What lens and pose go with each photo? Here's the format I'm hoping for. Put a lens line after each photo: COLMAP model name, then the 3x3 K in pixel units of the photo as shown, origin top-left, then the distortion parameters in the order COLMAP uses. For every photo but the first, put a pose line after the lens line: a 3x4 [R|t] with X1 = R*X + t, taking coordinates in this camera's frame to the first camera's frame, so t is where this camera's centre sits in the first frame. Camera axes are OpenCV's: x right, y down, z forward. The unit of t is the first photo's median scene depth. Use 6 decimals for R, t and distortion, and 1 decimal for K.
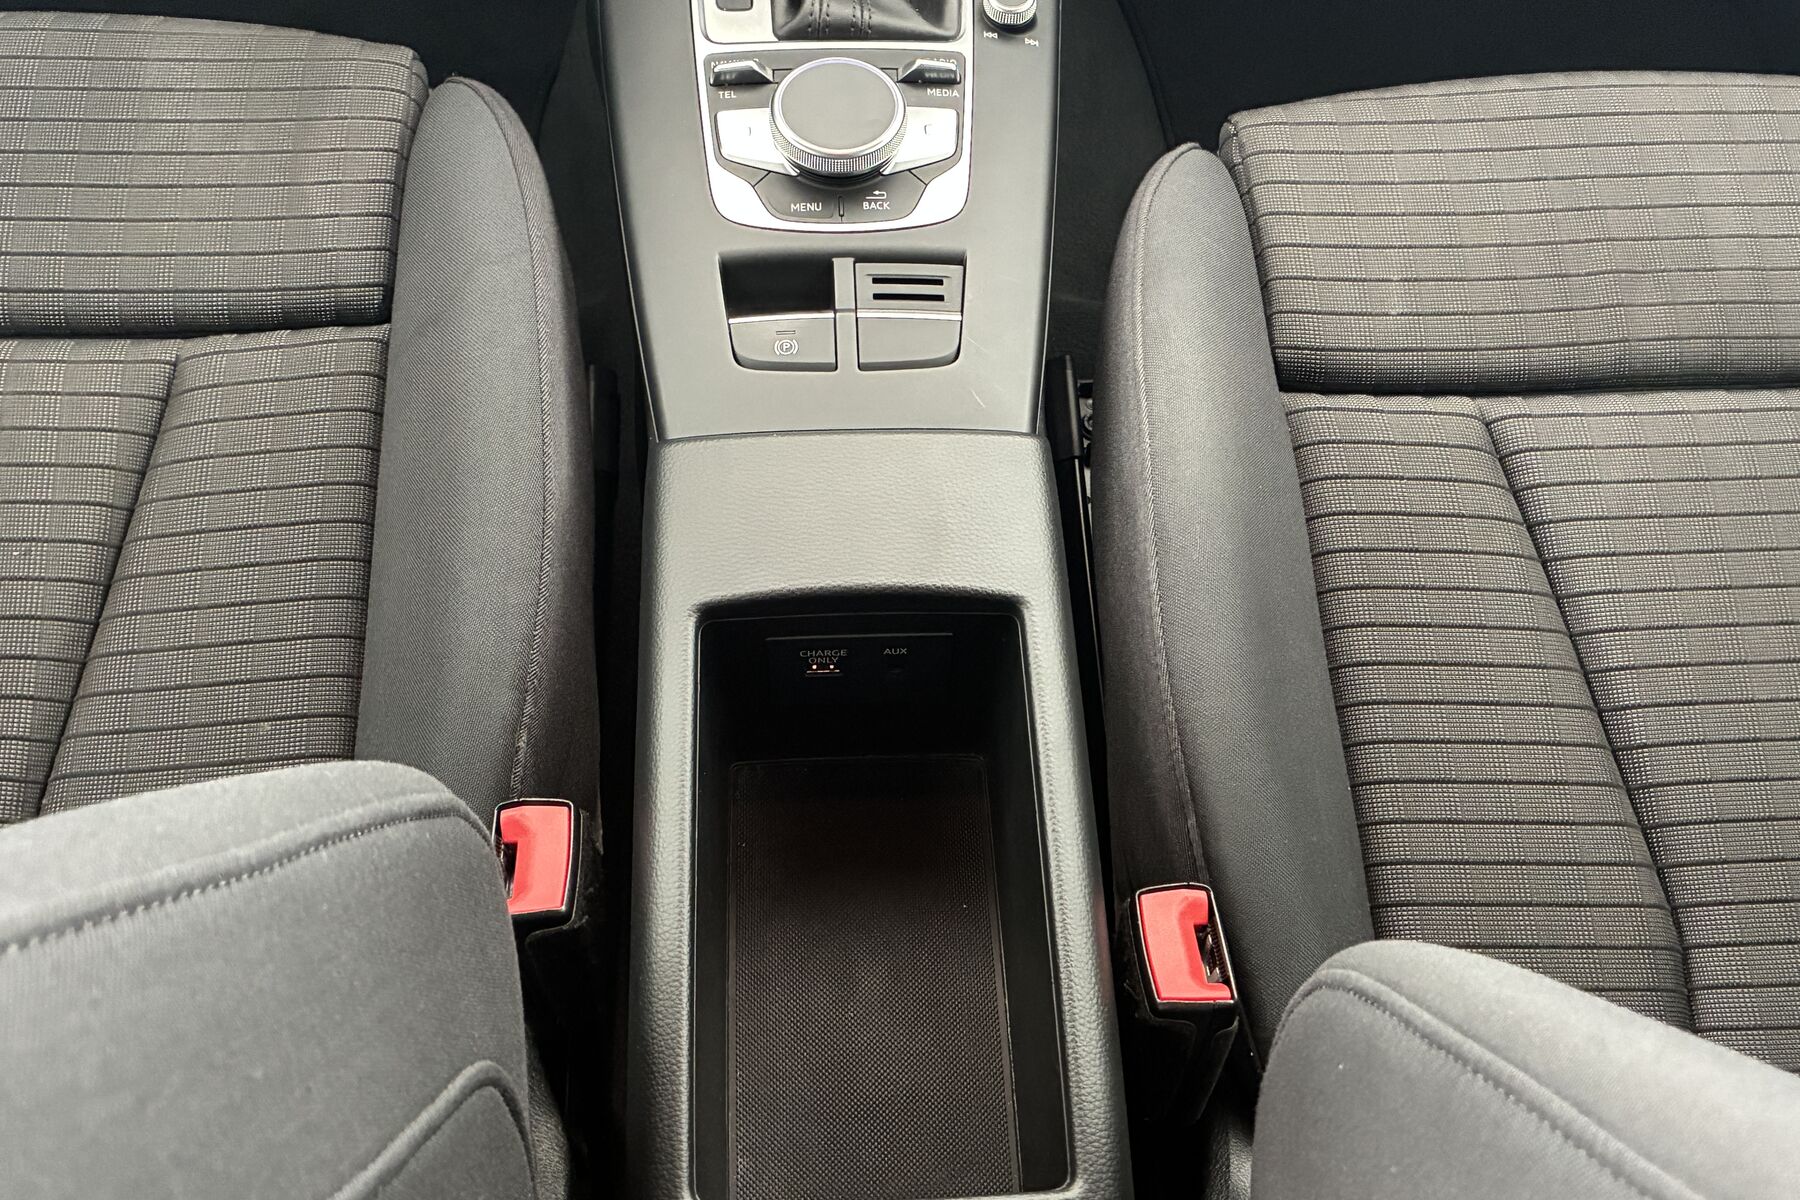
lens RADIAL K [[1783.1, 0, 904.3], [0, 1783.1, 608.0], [0, 0, 1]] dist [0.012399, 0.000000]
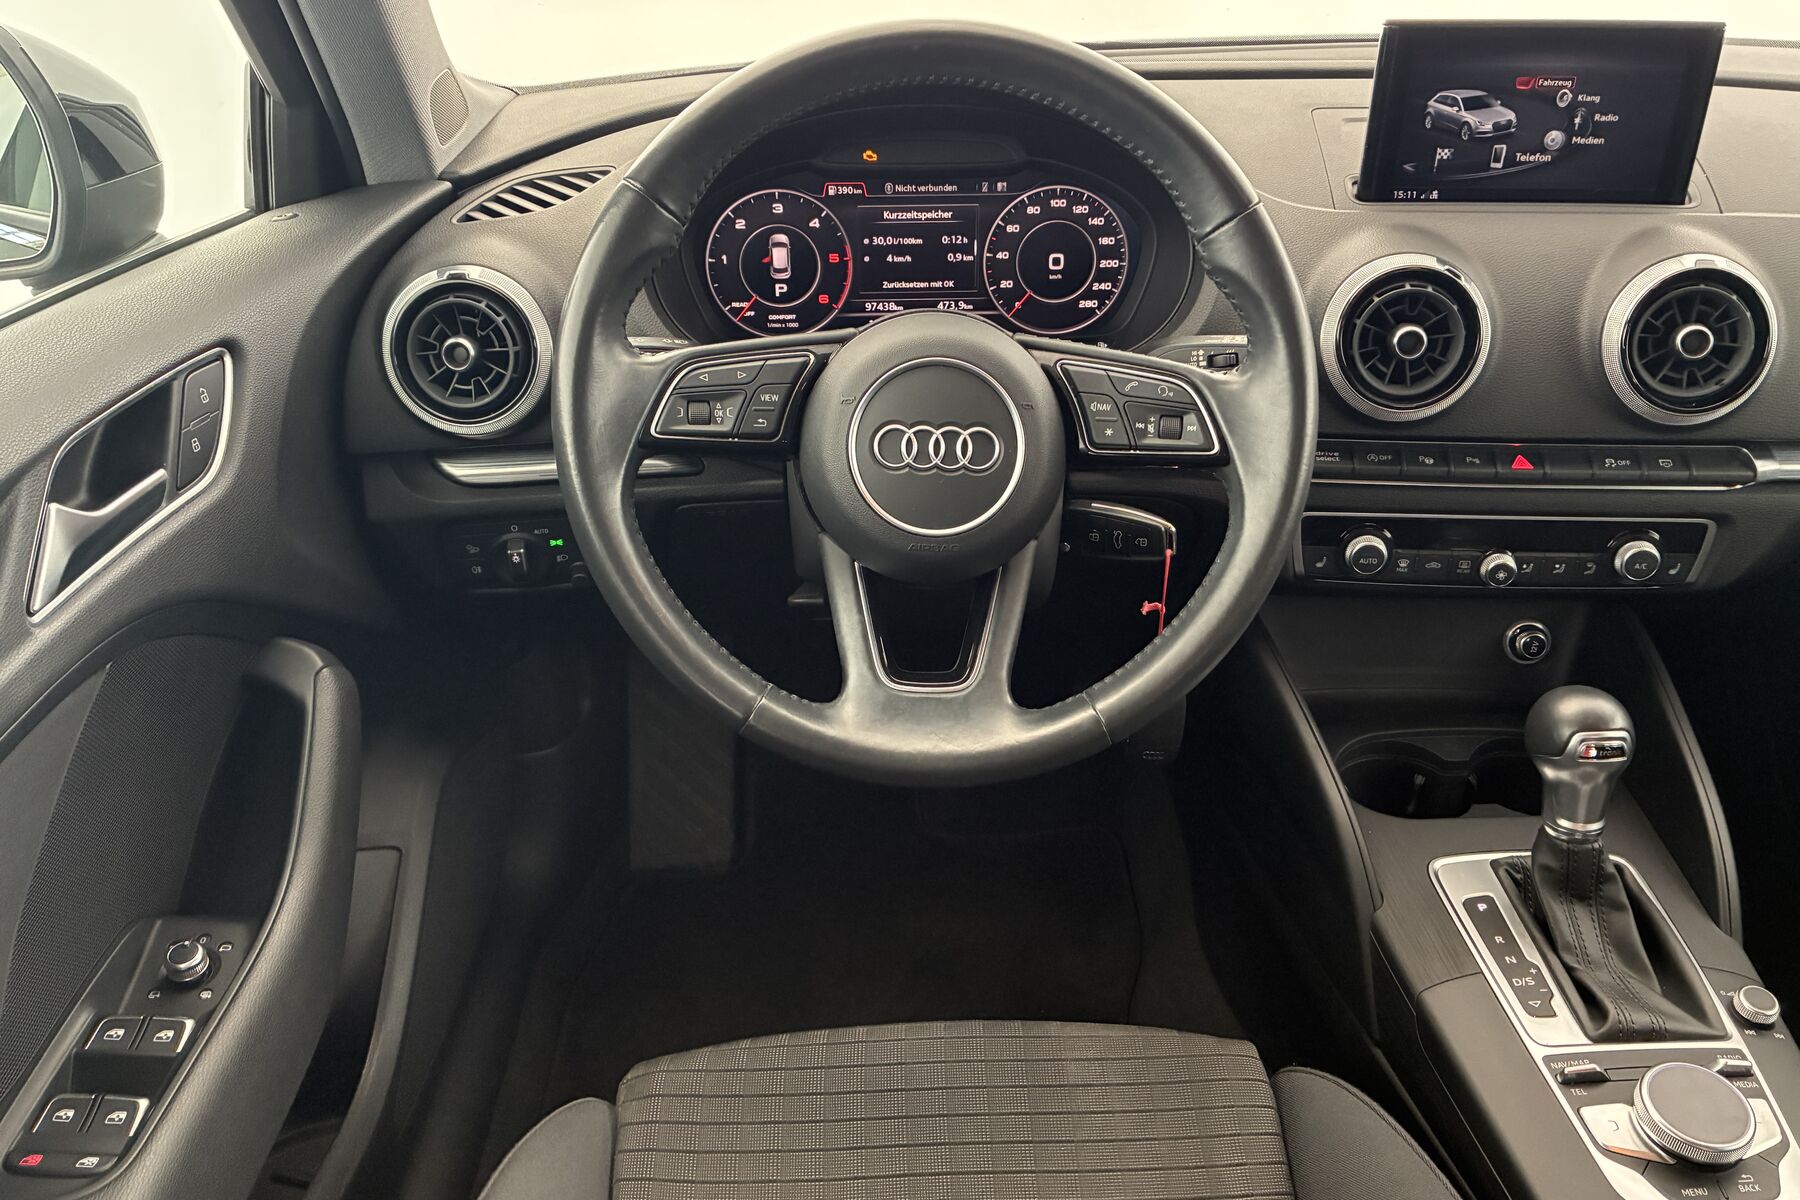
lens RADIAL K [[1386.9, 0, 909.4], [0, 1386.9, 604.1], [0, 0, 1]] dist [0.033706, -0.042714]
pose [[0.999176, -0.028460, -0.028942, -0.534116], [0.010944, 0.875503, -0.483088, -0.120194], [0.039087, 0.482373, 0.875093, -0.039373]]
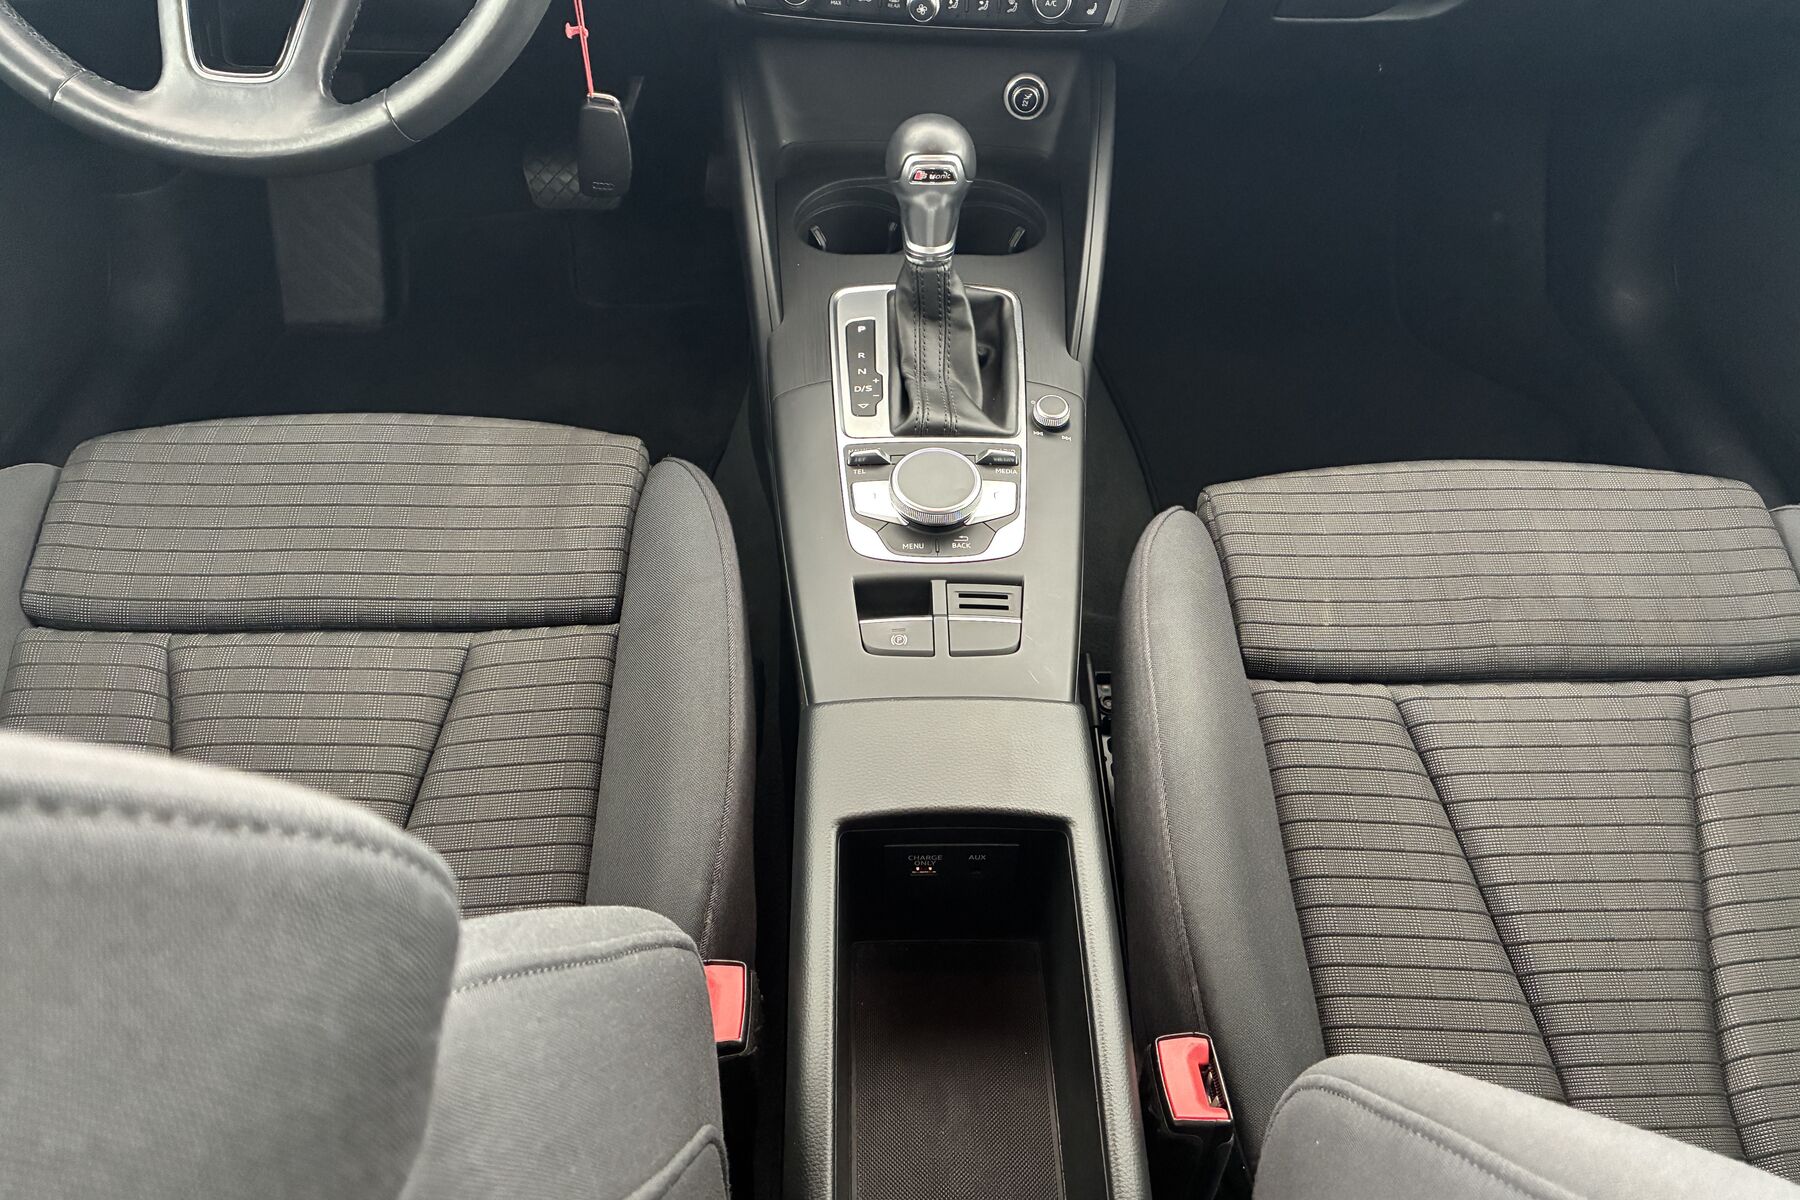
lens RADIAL K [[1386.9, 0, 903.0], [0, 1386.9, 606.0], [0, 0, 1]] dist [0.033706, -0.042714]
pose [[0.999621, 0.010861, -0.025280, -0.033880], [-0.015282, 0.983205, -0.181861, 0.026551], [0.022880, 0.182179, 0.982999, -0.093952]]
